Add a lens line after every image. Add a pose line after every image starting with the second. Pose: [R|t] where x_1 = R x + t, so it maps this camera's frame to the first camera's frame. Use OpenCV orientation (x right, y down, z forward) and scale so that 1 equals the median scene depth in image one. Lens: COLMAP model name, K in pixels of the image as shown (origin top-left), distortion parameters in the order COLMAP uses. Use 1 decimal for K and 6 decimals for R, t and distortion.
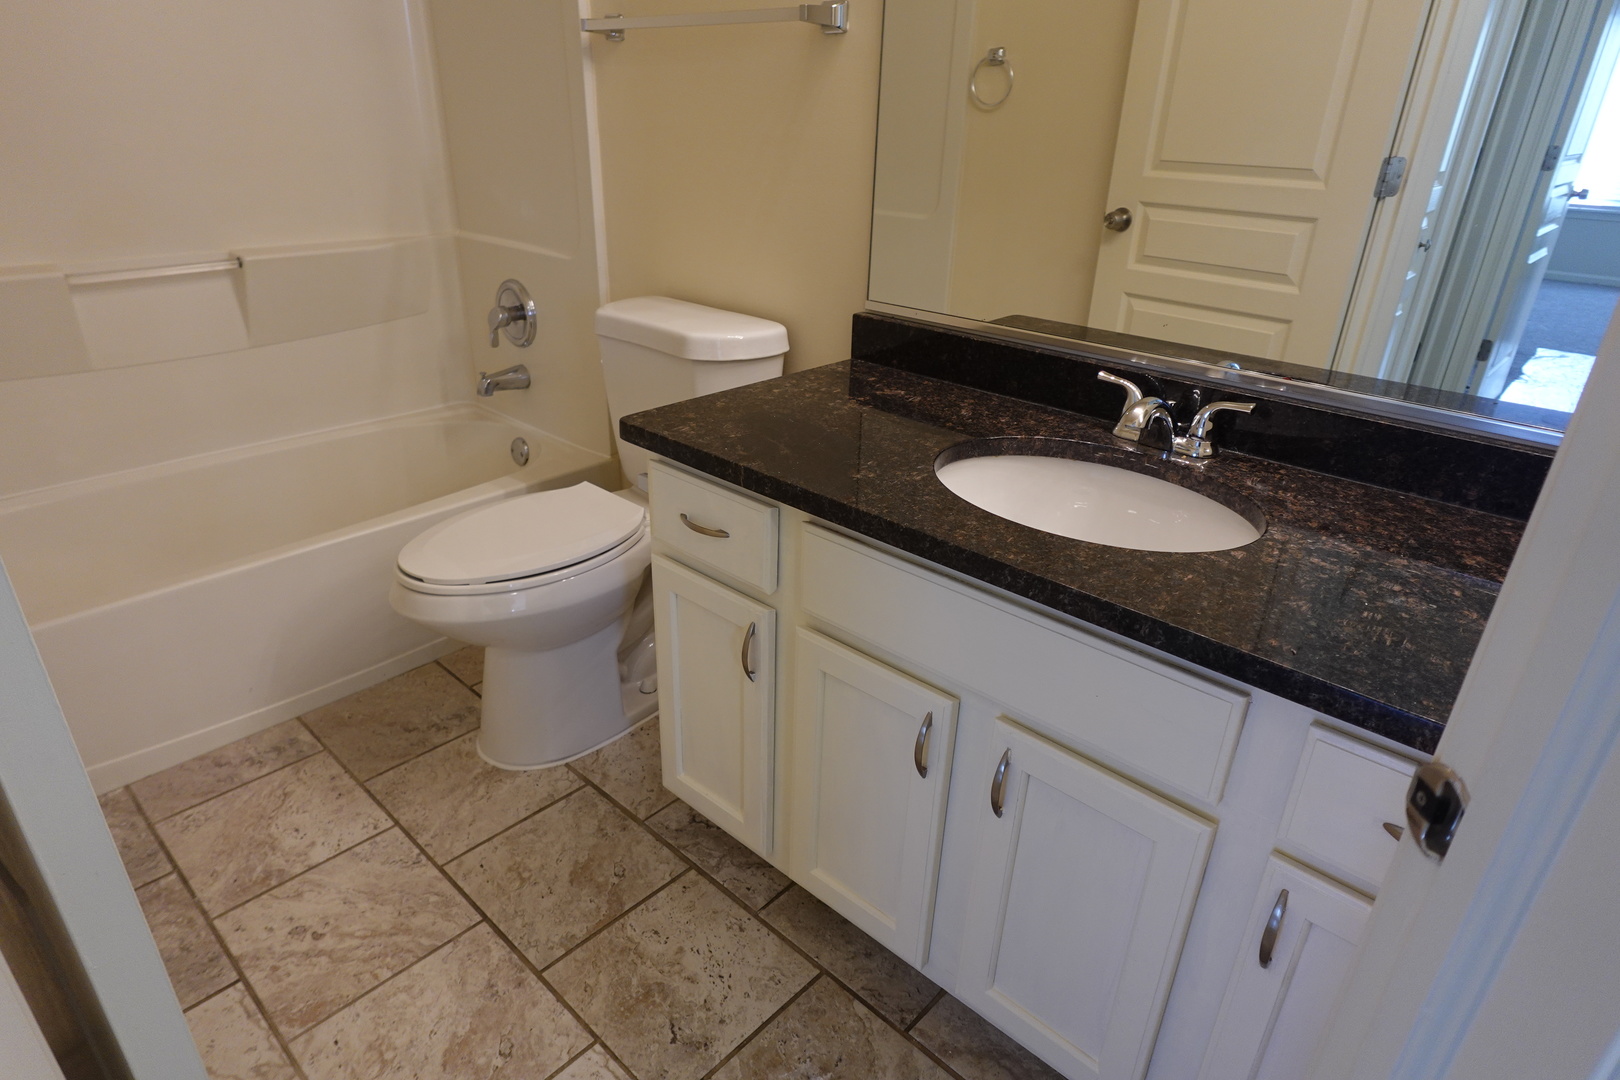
lens RADIAL K [[916.2, 0, 809.6], [0, 916.2, 541.8], [0, 0, 1]] dist [-0.004805, 0.004181]
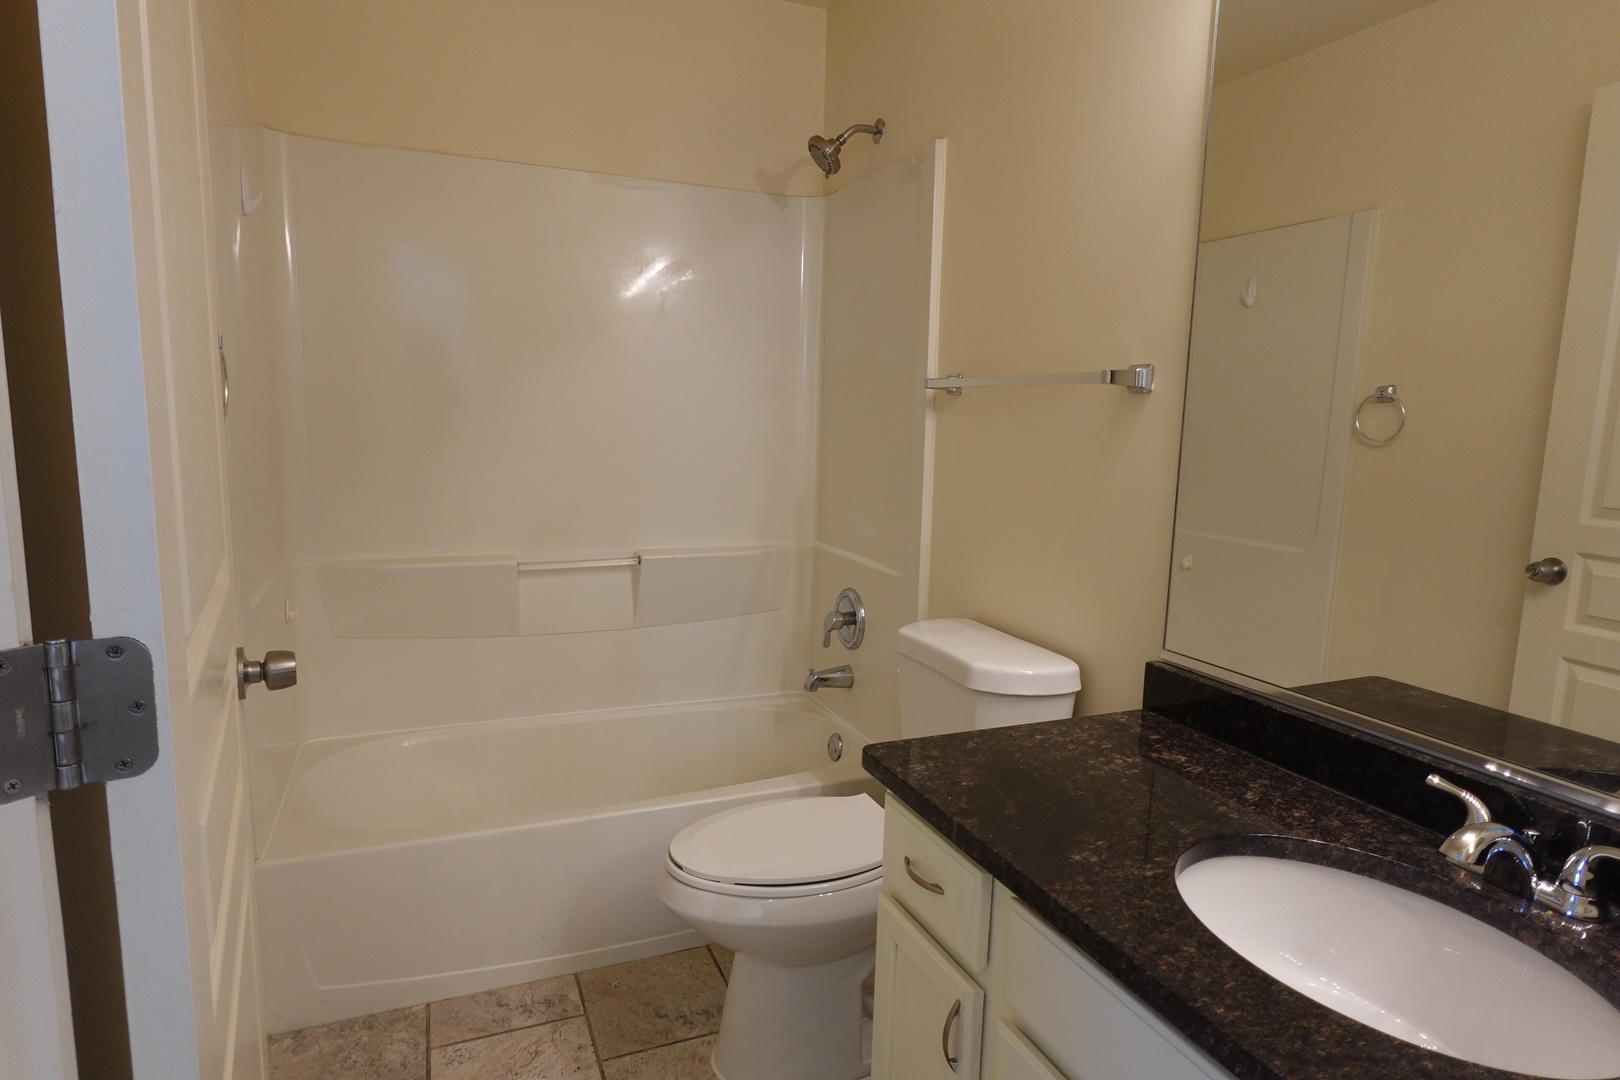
lens RADIAL K [[916.2, 0, 809.9], [0, 916.2, 541.3], [0, 0, 1]] dist [-0.004805, 0.004181]
pose [[0.907397, 0.053572, -0.416847, 0.112209], [-0.179536, 0.946198, -0.269213, -0.050052], [0.379998, 0.319122, 0.868195, 0.021419]]
